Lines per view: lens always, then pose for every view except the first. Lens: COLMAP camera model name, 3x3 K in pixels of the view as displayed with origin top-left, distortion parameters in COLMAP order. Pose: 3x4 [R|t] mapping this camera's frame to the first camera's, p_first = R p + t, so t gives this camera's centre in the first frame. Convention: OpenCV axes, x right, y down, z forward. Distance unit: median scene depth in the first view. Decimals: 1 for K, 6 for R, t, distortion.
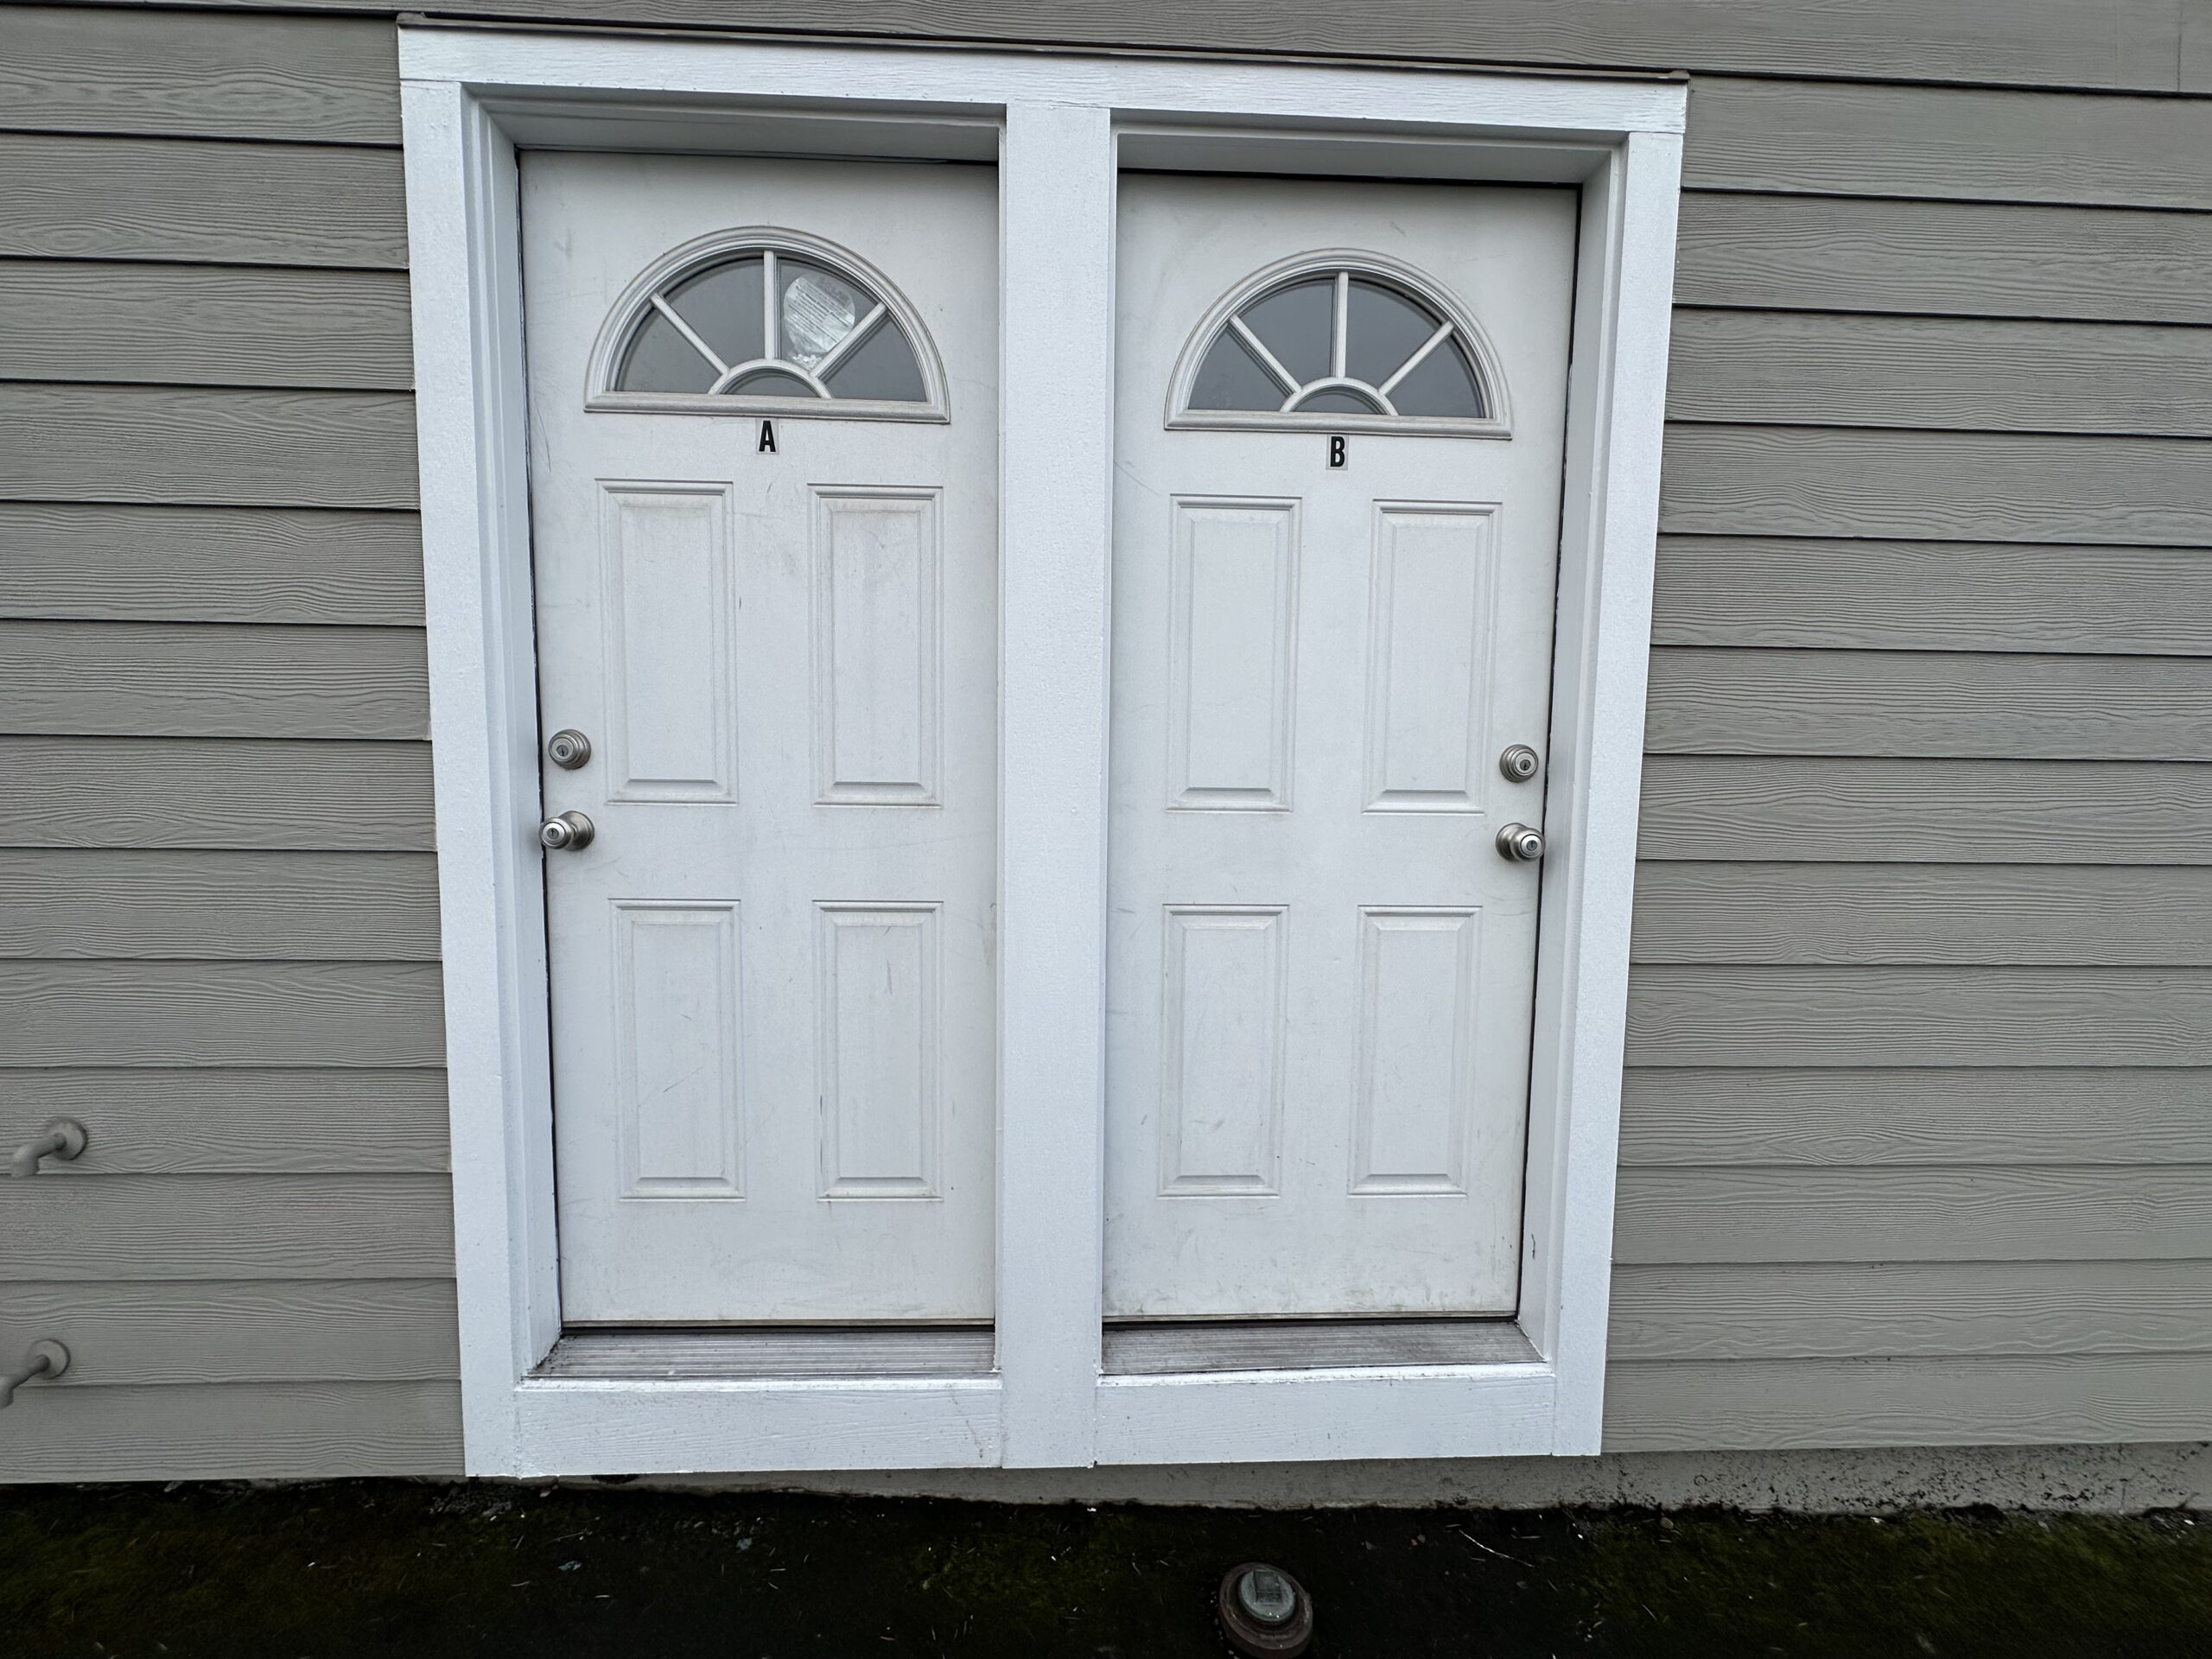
lens RADIAL K [[882.5, 0, 1104.9], [0, 882.5, 818.4], [0, 0, 1]] dist [-0.001431, -0.000167]
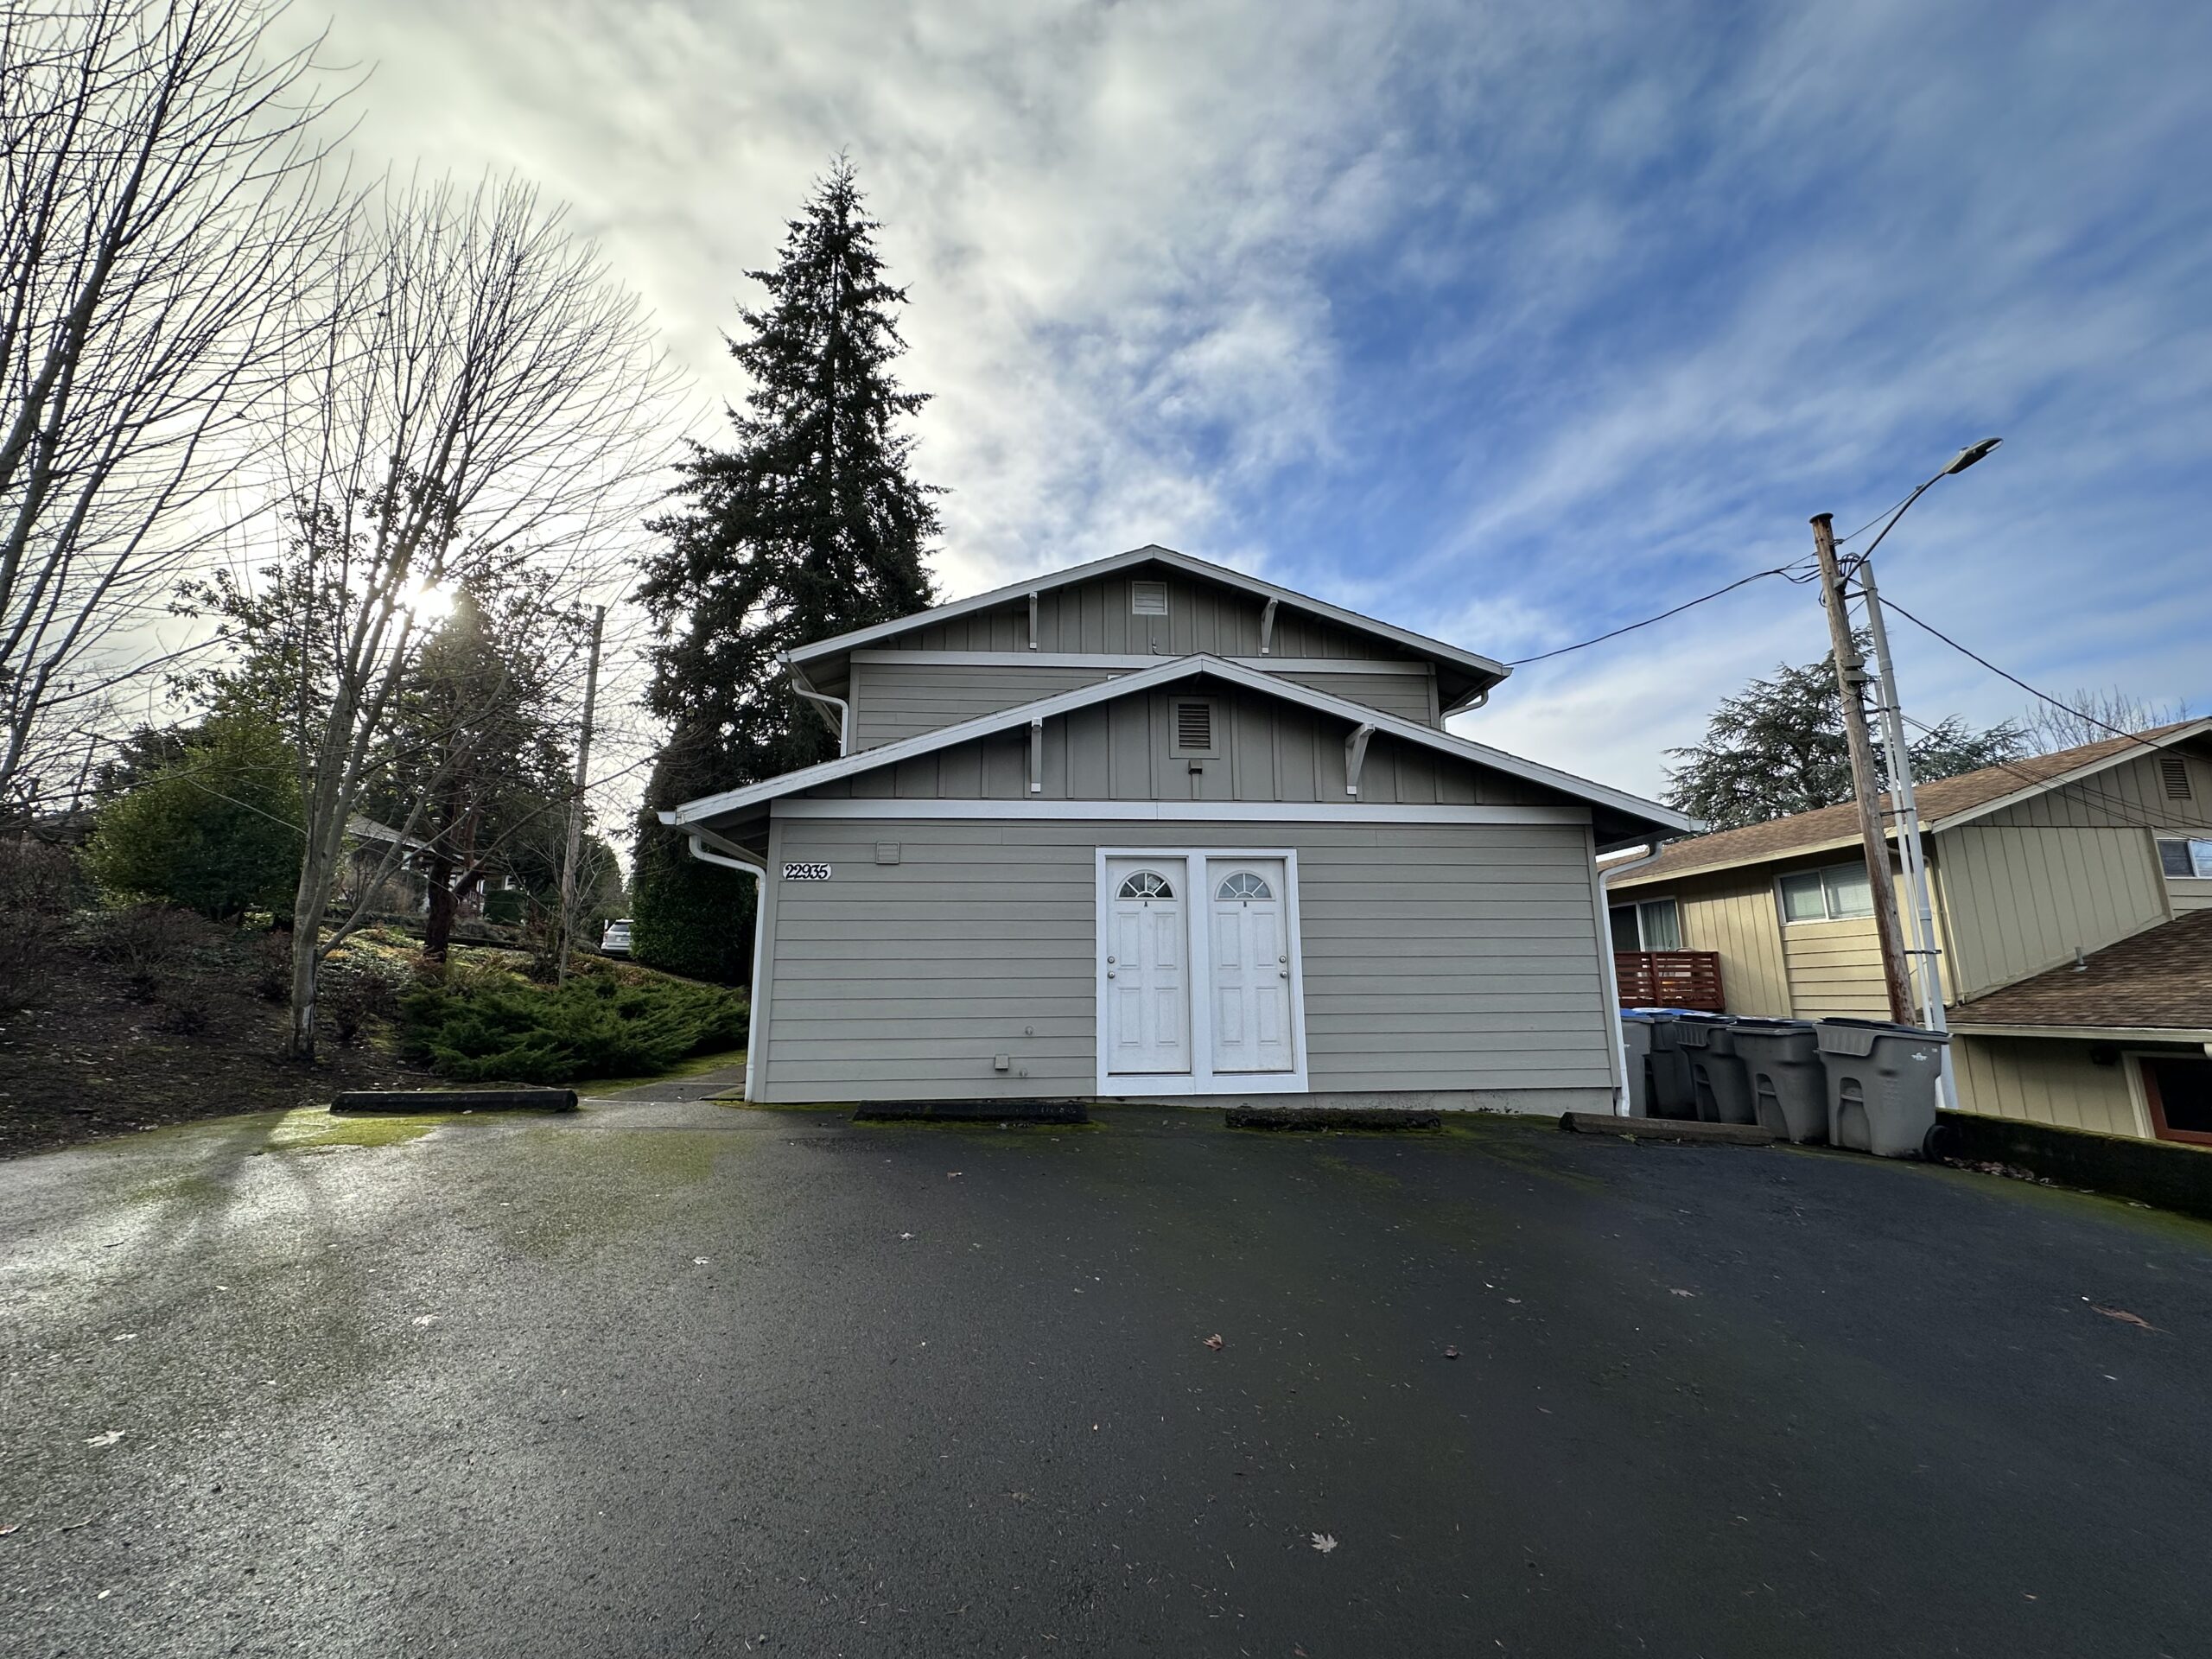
lens RADIAL K [[882.5, 0, 1109.7], [0, 882.5, 831.0], [0, 0, 1]] dist [-0.001431, -0.000167]
pose [[0.998668, -0.013517, 0.049787, -0.880760], [0.026433, 0.962828, -0.268817, 0.630975], [-0.044303, 0.269775, 0.961904, -4.547299]]
